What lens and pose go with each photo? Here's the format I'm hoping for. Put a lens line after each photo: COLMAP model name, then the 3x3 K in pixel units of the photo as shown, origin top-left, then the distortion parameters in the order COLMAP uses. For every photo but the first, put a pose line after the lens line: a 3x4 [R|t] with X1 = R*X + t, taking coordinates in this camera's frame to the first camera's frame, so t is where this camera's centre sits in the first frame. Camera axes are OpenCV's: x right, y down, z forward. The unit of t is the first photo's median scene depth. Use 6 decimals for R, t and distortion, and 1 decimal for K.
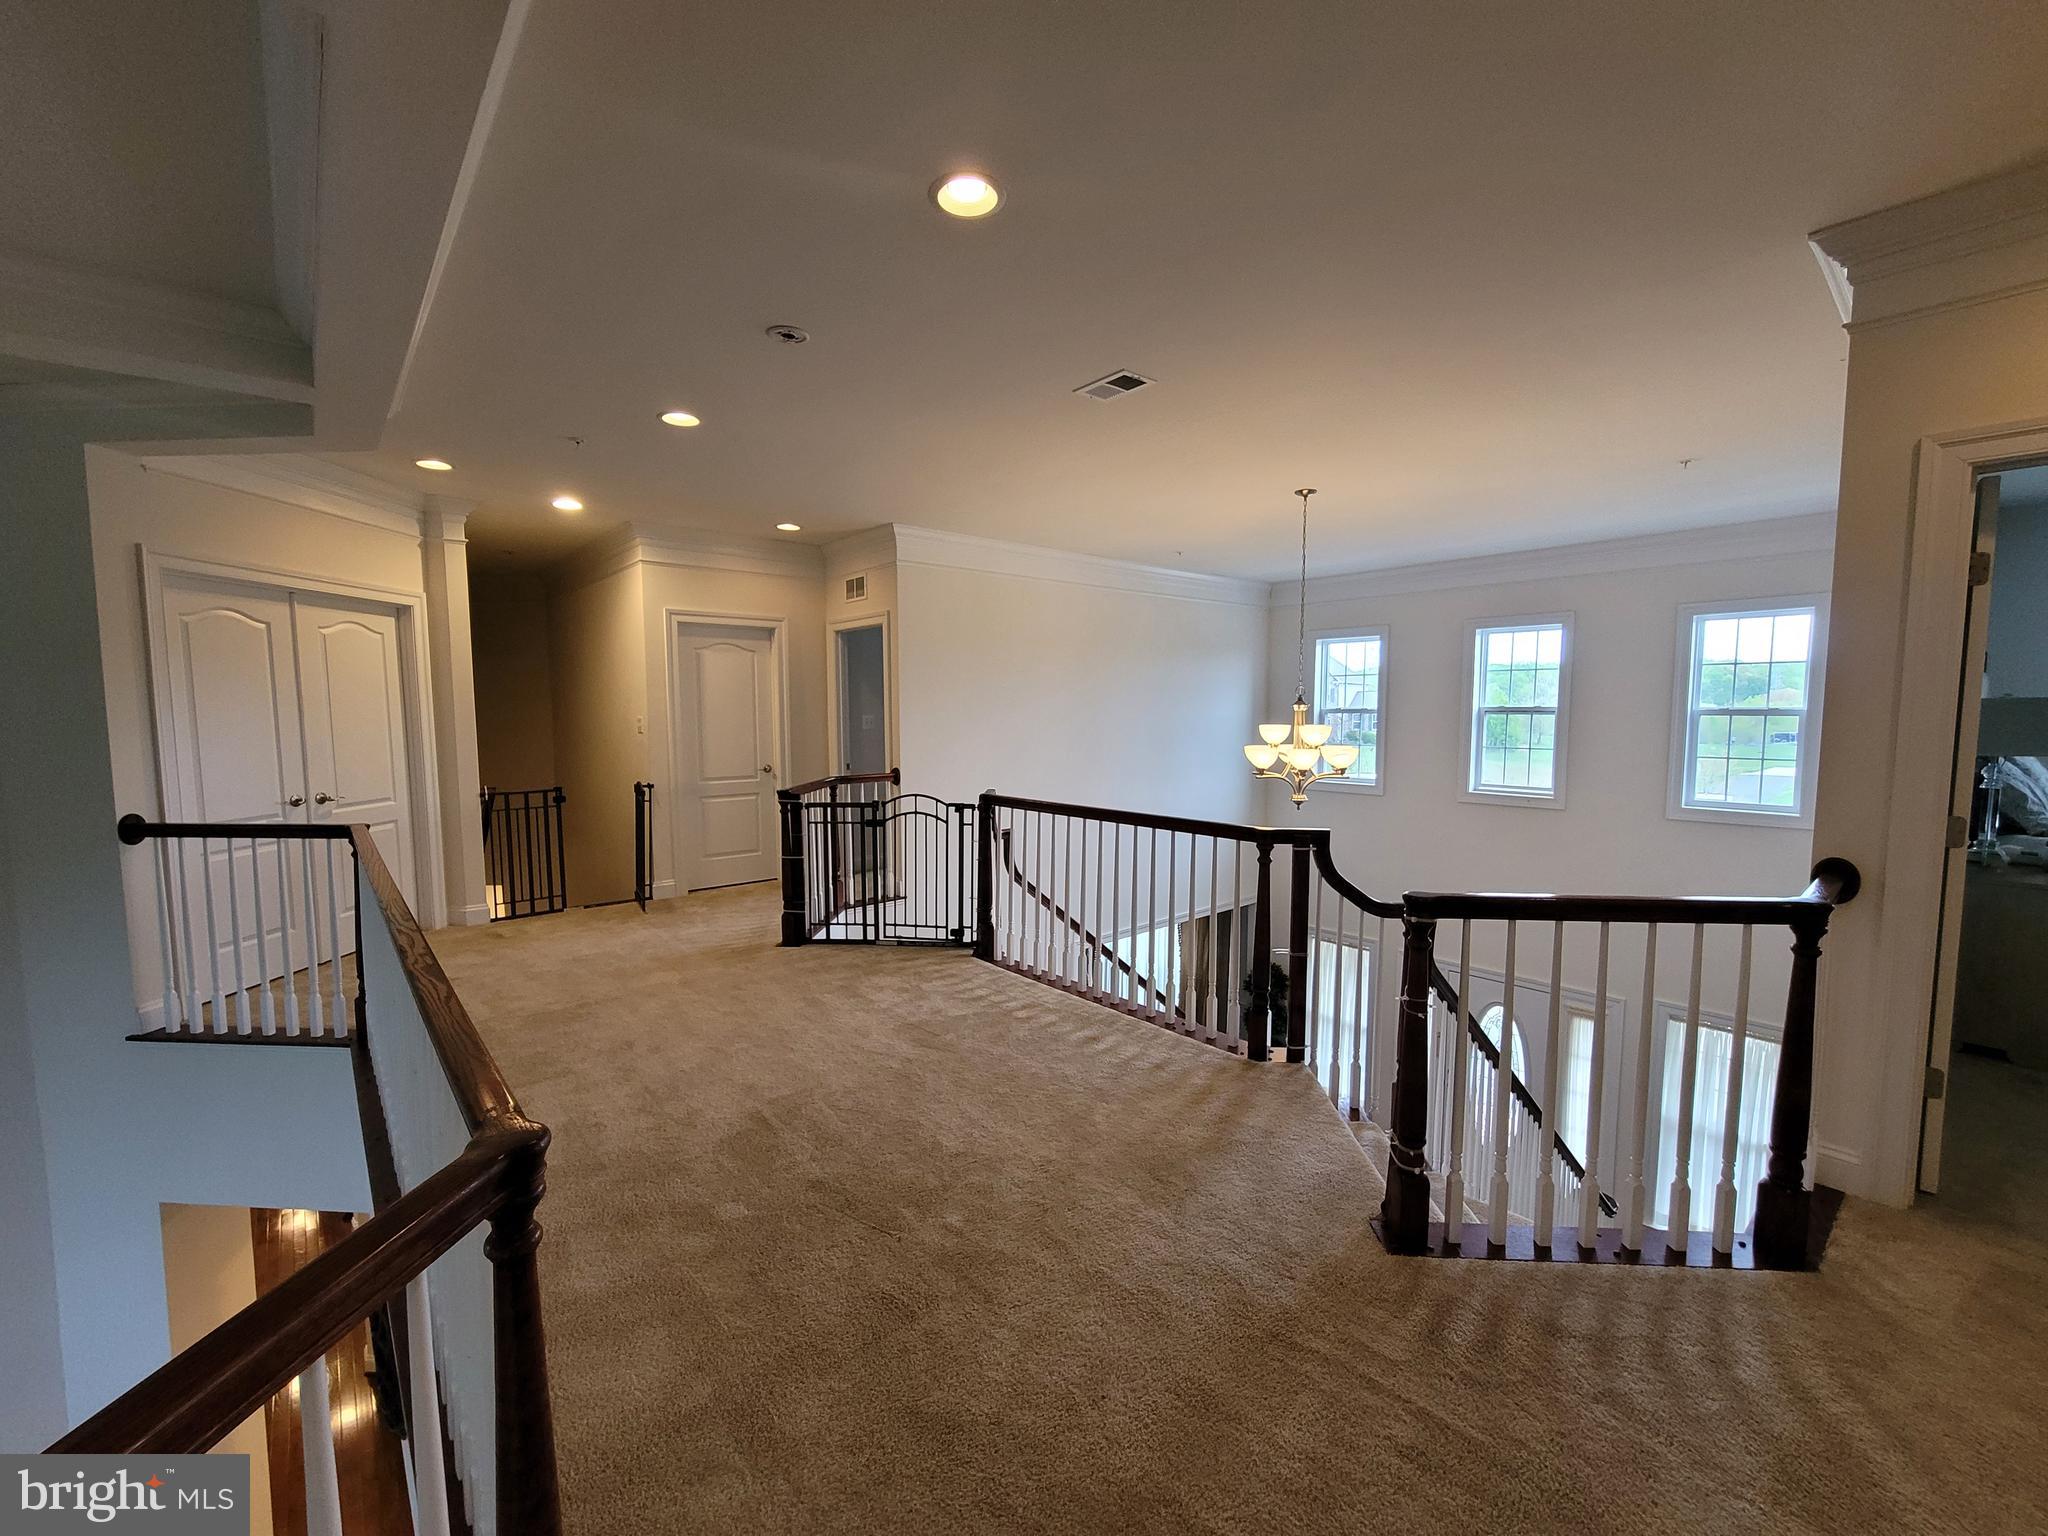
lens RADIAL K [[845.1, 0, 1017.3], [0, 845.1, 772.6], [0, 0, 1]] dist [-0.007590, 0.003646]
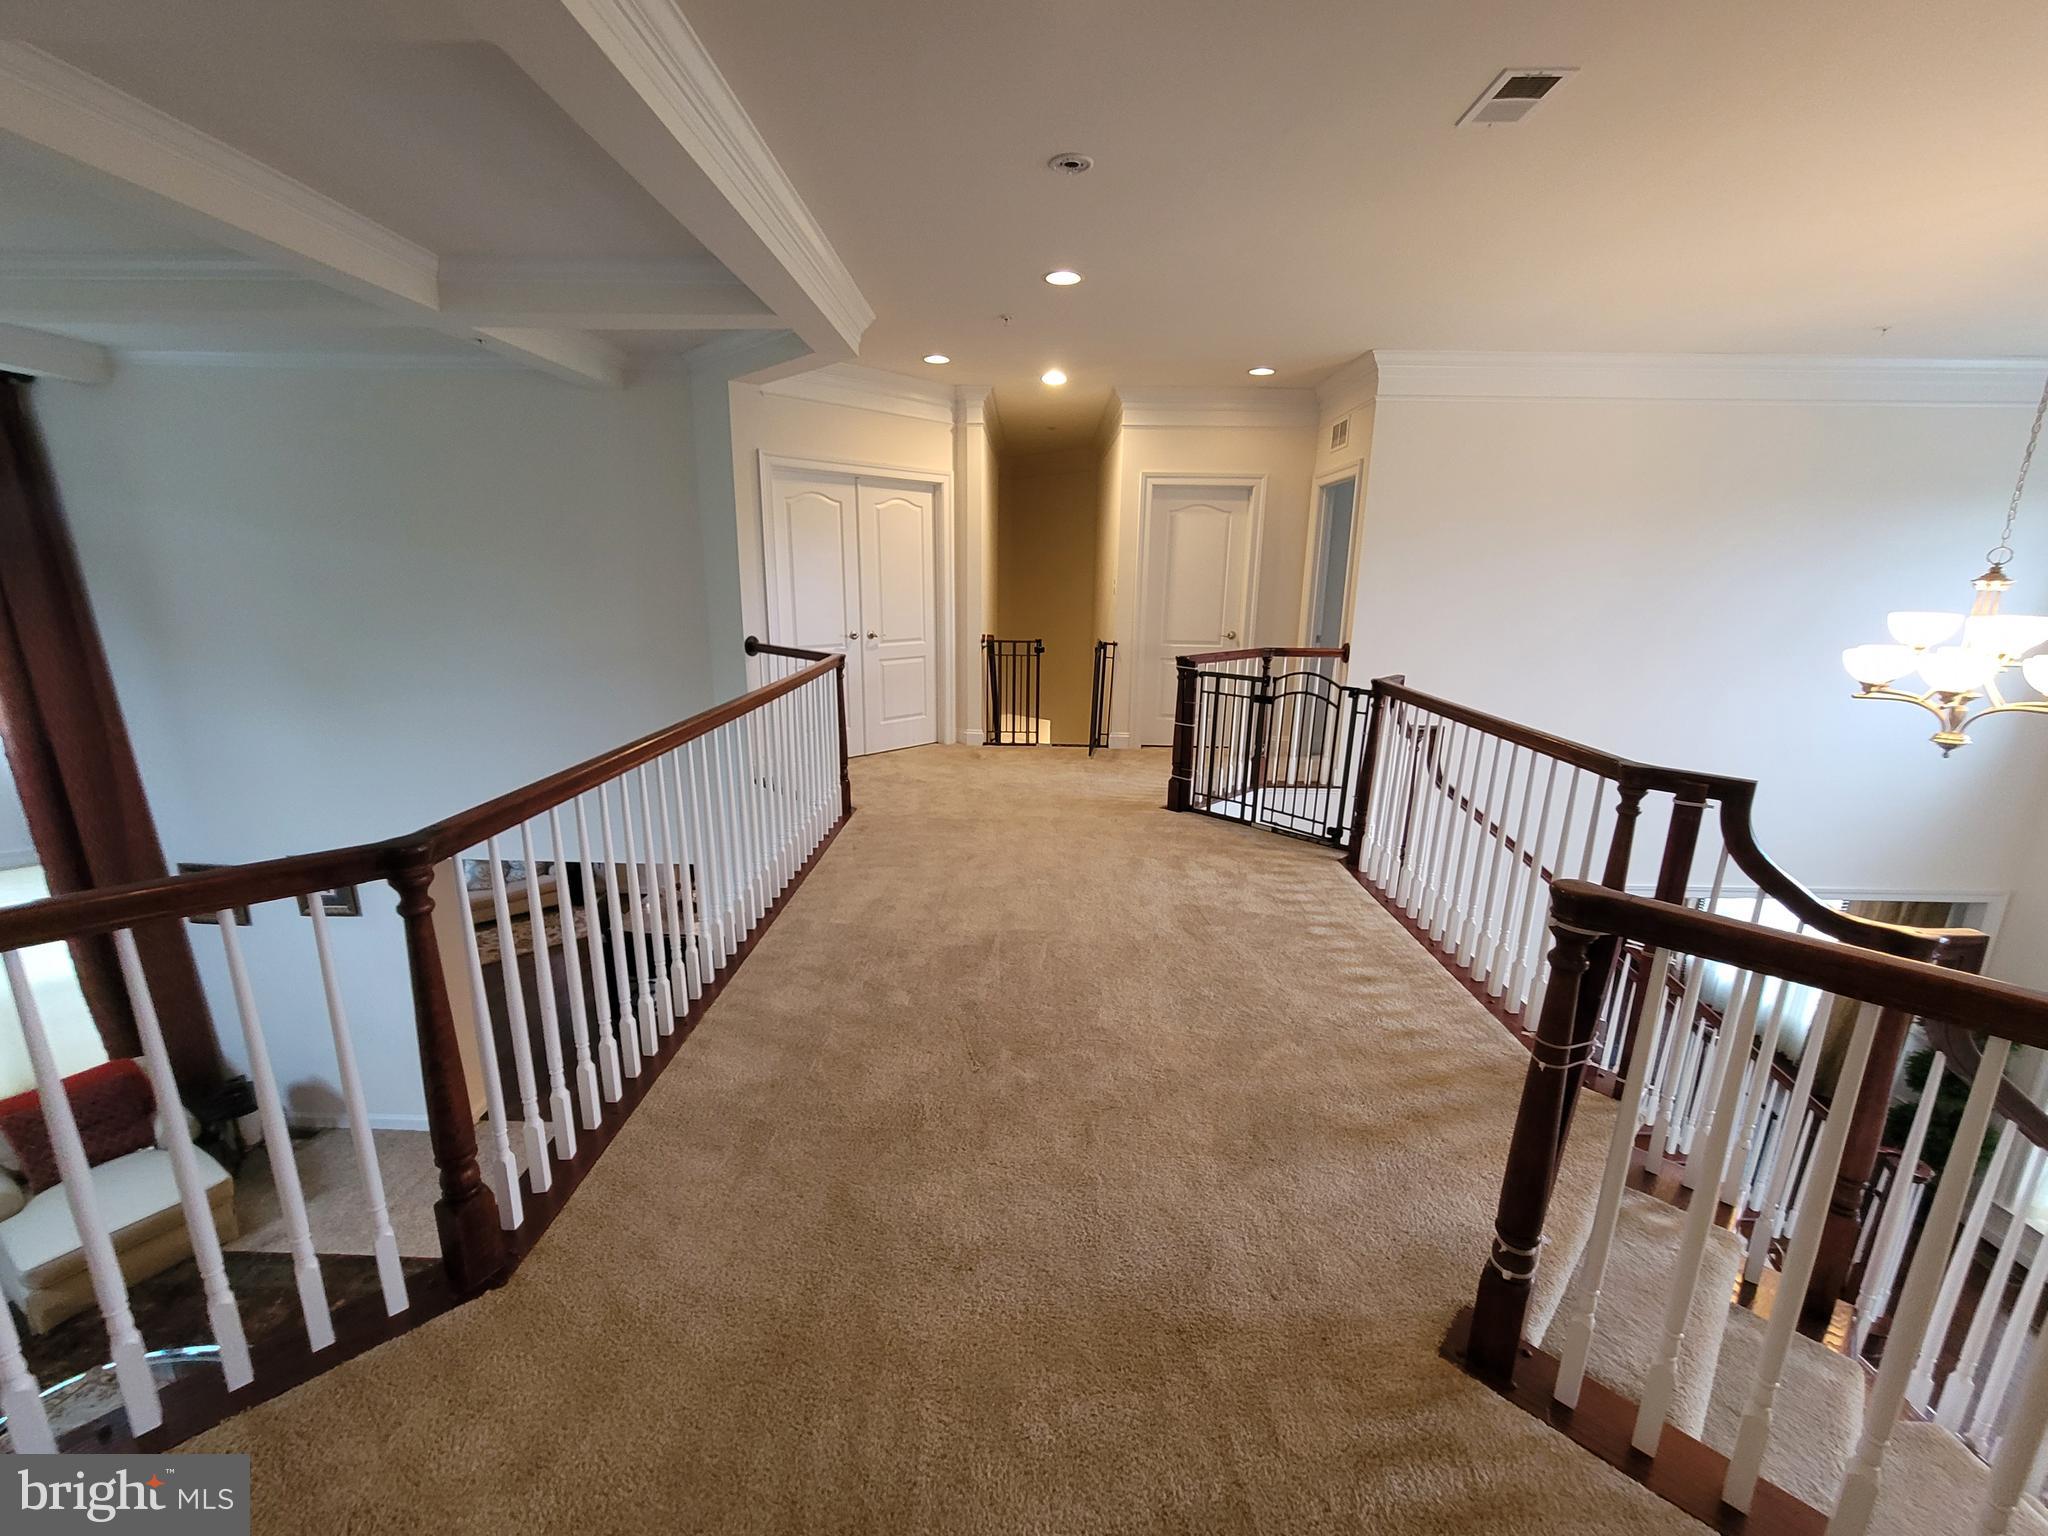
lens RADIAL K [[845.1, 0, 1017.1], [0, 845.1, 774.5], [0, 0, 1]] dist [-0.007590, 0.003646]
pose [[0.746962, 0.169137, -0.642993, 0.240435], [-0.066320, 0.981232, 0.181066, -0.009789], [0.661550, -0.092606, 0.744161, 0.117608]]
